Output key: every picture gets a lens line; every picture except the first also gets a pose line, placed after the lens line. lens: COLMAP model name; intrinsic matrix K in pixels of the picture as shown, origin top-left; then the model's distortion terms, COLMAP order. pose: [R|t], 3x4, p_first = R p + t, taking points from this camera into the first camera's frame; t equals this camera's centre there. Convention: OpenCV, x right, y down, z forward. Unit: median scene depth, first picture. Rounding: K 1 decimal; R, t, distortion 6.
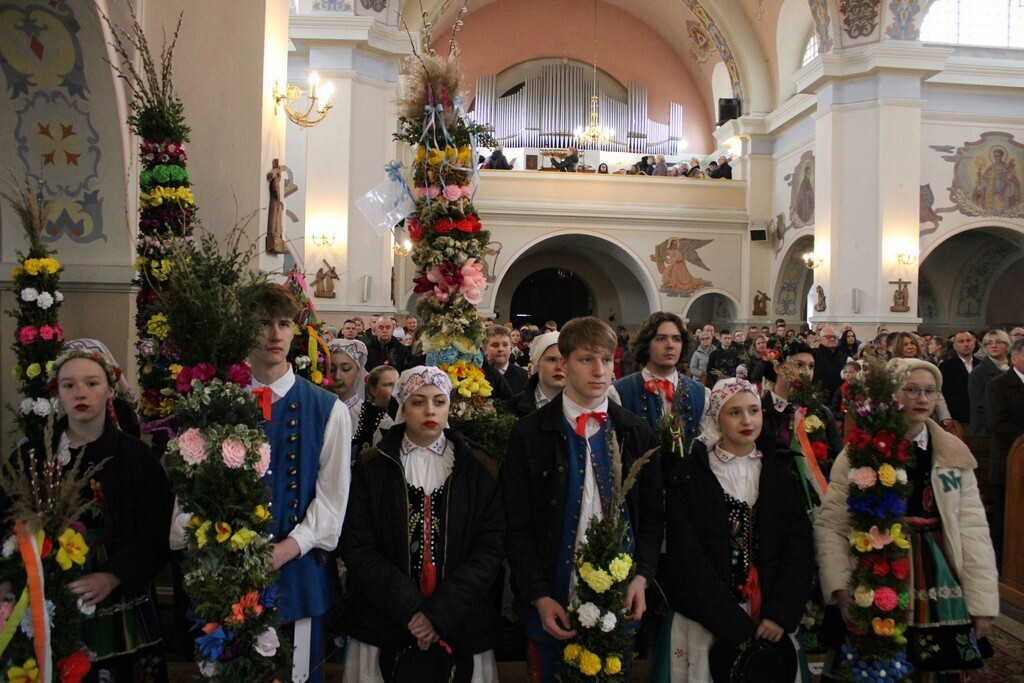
lens RADIAL K [[861.3, 0, 516.8], [0, 861.3, 343.4], [0, 0, 1]] dist [-0.165226, 0.161728]
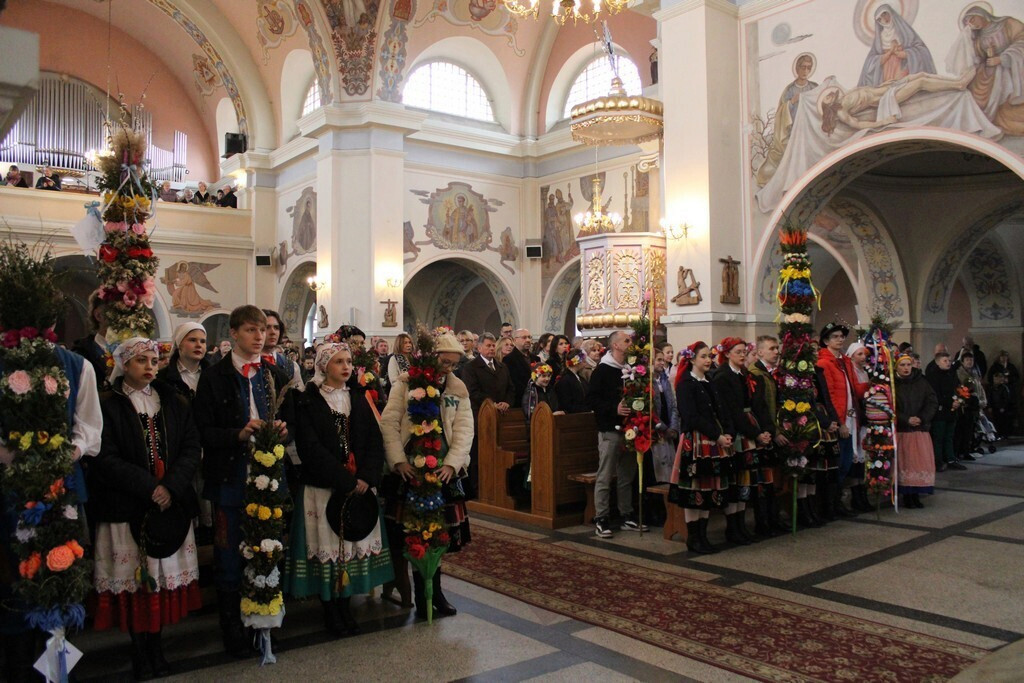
lens RADIAL K [[860.7, 0, 515.6], [0, 860.7, 336.9], [0, 0, 1]] dist [-0.161625, 0.157465]
pose [[0.831116, -0.012282, 0.555963, -0.069222], [0.033967, 0.999011, -0.028708, 0.016790], [-0.555061, 0.042744, 0.830711, -0.108282]]
